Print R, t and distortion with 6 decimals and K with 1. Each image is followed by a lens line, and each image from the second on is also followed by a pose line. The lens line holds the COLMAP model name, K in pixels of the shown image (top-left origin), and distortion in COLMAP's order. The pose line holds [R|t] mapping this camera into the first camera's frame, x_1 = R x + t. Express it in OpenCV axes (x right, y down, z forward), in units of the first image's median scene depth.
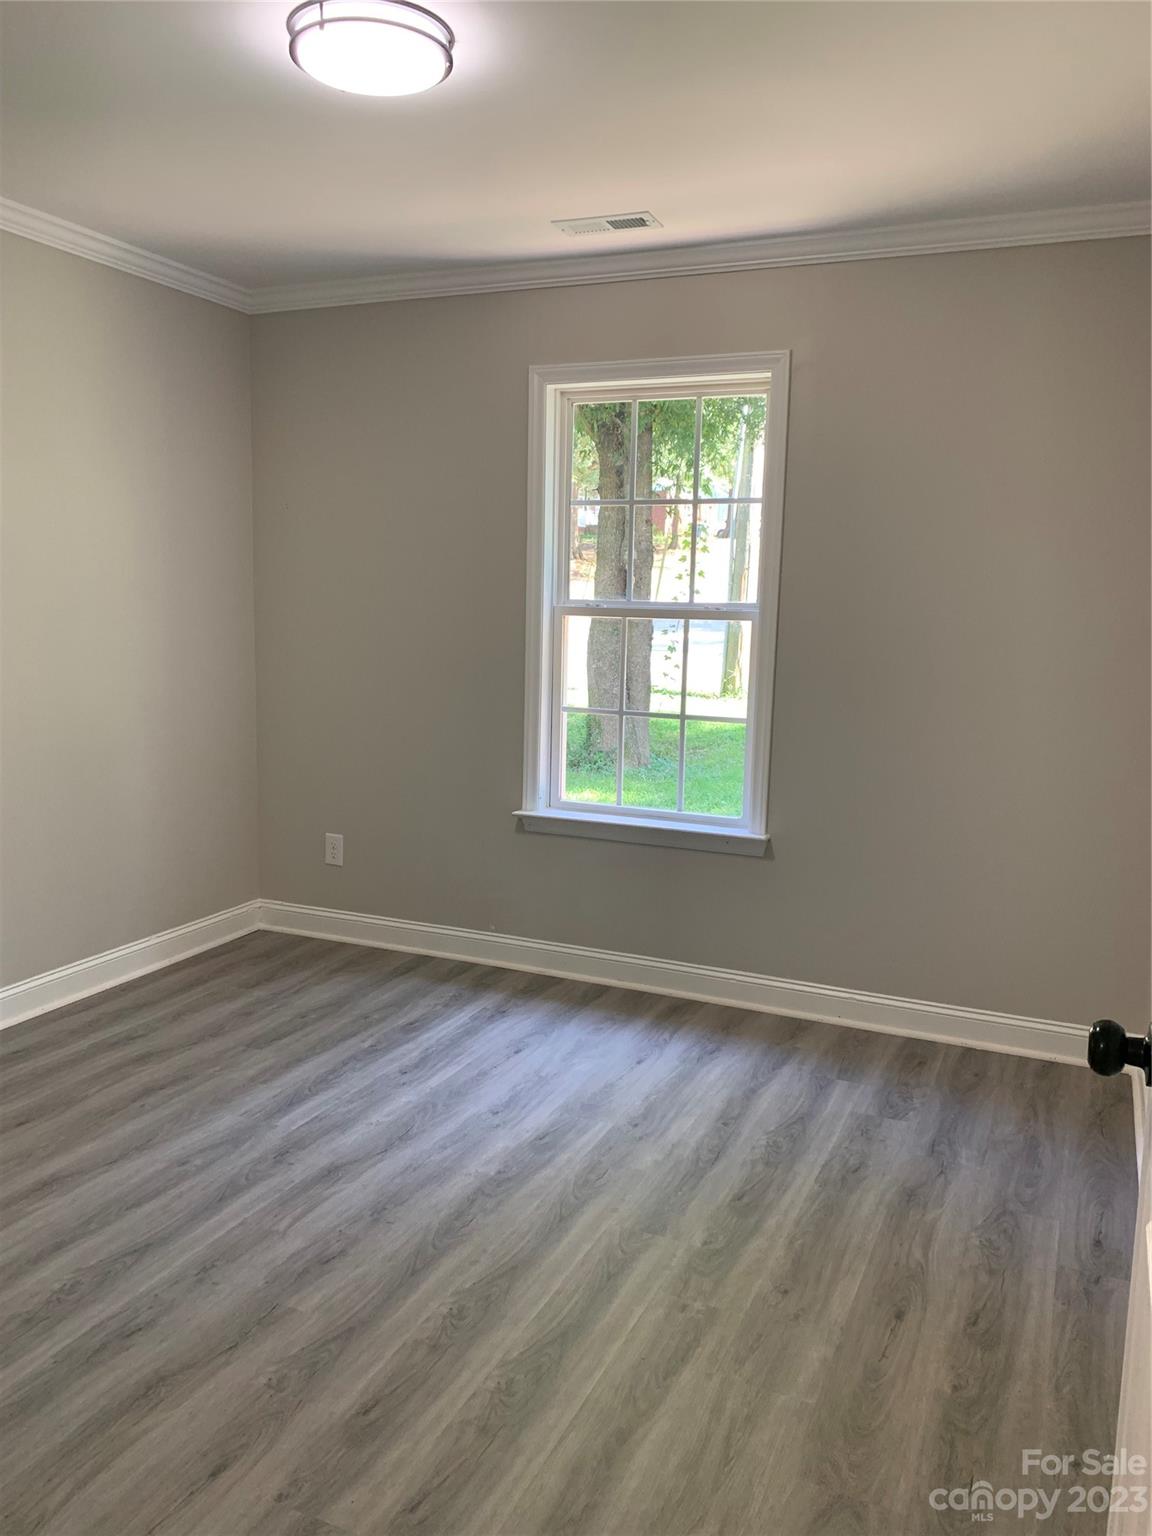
lens RADIAL K [[1182.9, 0, 576.0], [0, 1182.9, 768.0], [0, 0, 1]] dist [0.005500, -0.000201]
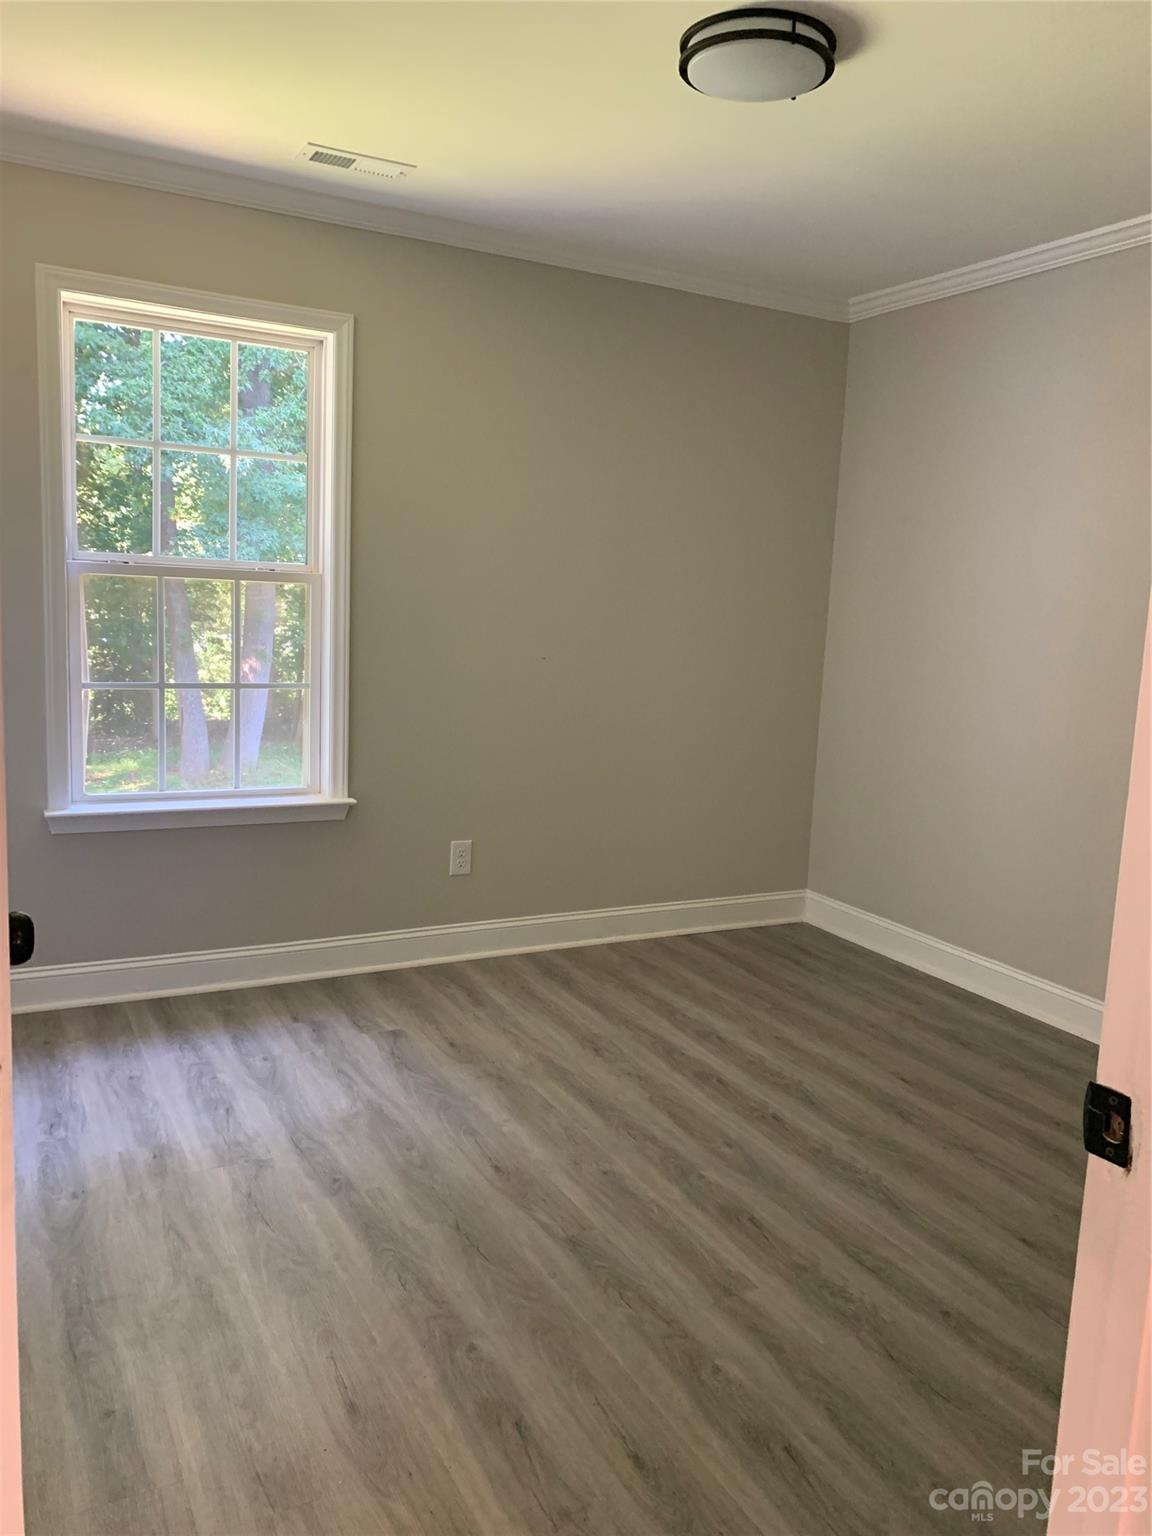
lens RADIAL K [[1150.9, 0, 575.6], [0, 1150.9, 741.9], [0, 0, 1]] dist [0.000436, 0.000243]
pose [[0.607721, -0.097713, 0.788116, -0.491447], [0.078656, 0.994928, 0.062702, -0.037339], [-0.790246, 0.023885, 0.612325, 0.250619]]
